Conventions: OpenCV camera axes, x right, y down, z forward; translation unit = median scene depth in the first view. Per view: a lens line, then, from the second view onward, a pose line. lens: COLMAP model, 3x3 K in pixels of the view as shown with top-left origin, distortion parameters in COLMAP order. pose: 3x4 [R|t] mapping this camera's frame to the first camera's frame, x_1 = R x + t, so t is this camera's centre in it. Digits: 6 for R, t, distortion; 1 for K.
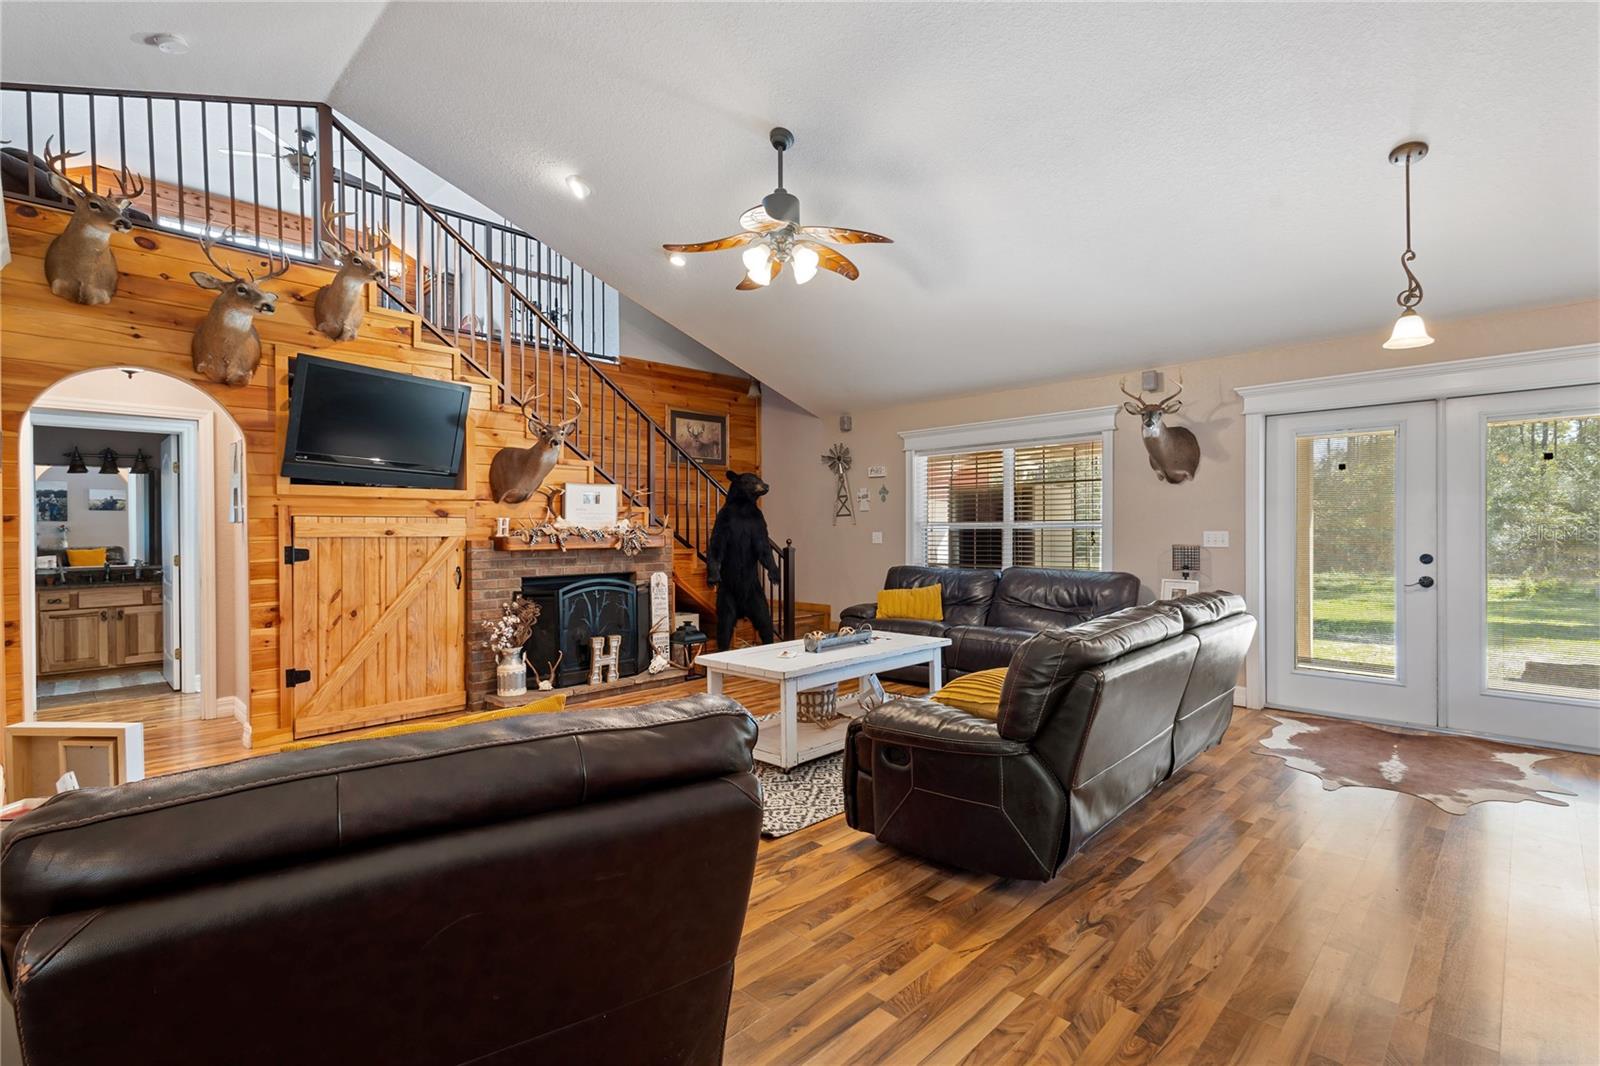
lens RADIAL K [[741.0, 0, 800.6], [0, 741.0, 534.0], [0, 0, 1]] dist [0.015464, -0.002678]
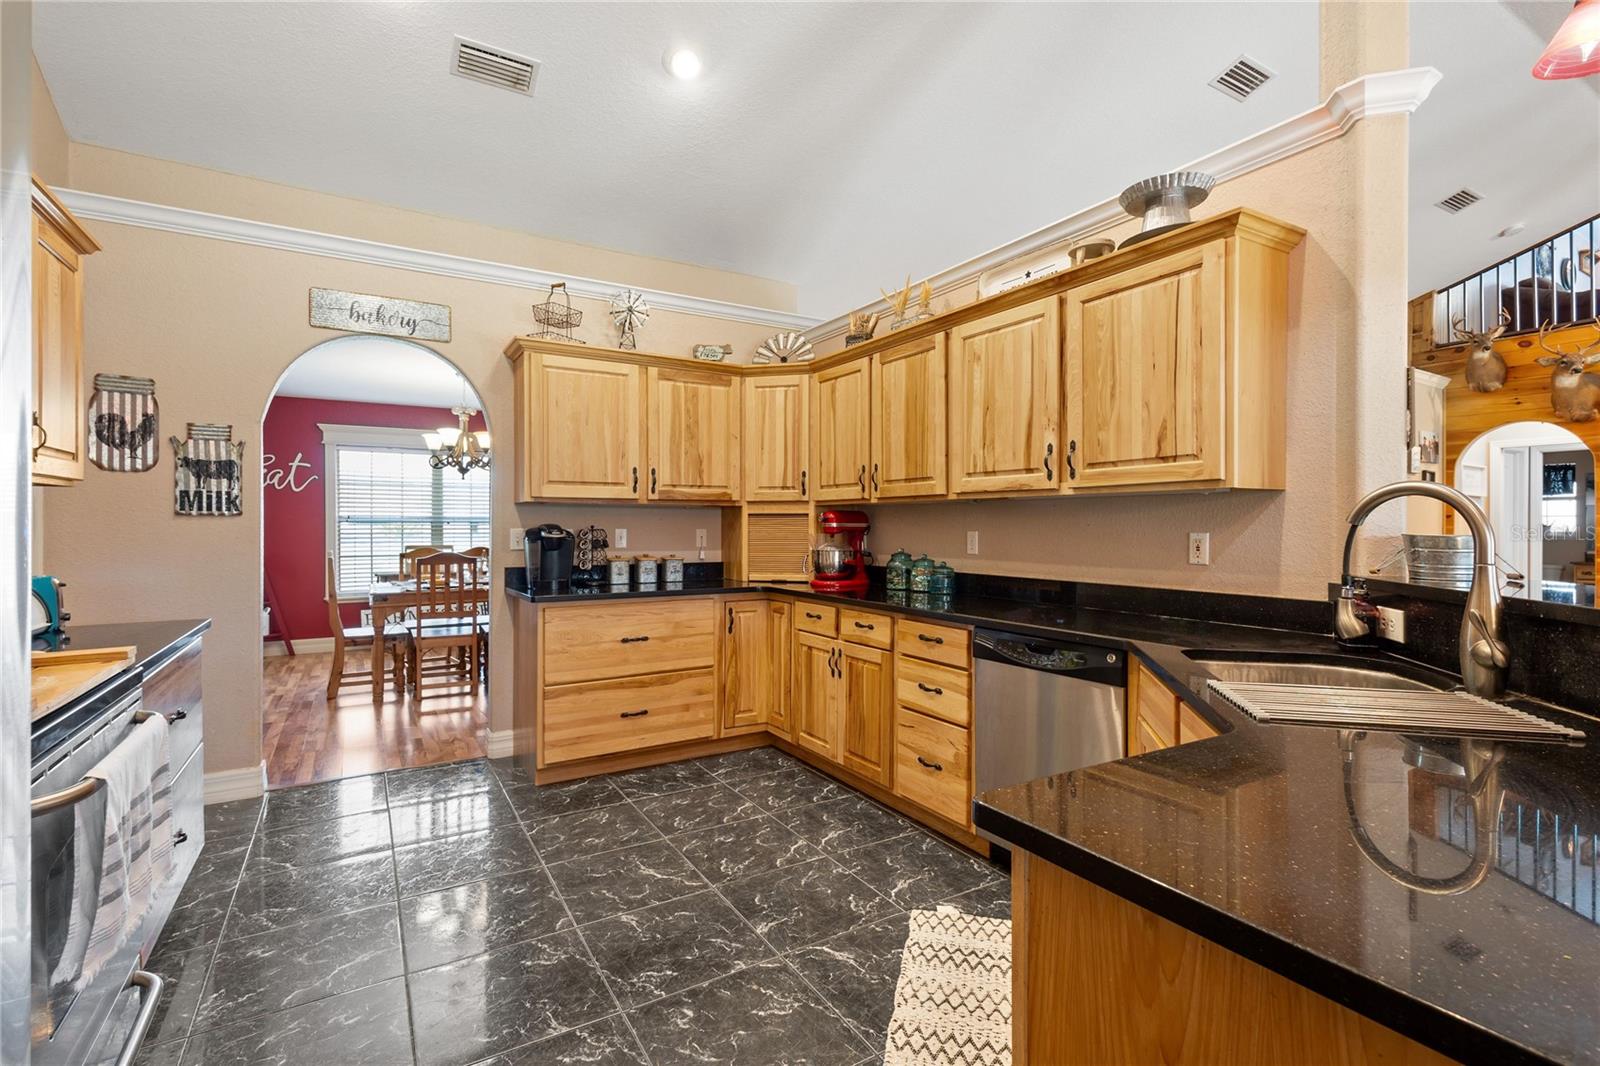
lens RADIAL K [[741.0, 0, 808.4], [0, 741.0, 525.6], [0, 0, 1]] dist [0.015464, -0.002678]
pose [[-0.251795, 0.006485, -0.967759, 0.856148], [-0.007259, 0.999937, 0.008590, -0.000380], [0.967753, 0.009187, -0.251732, -0.064126]]
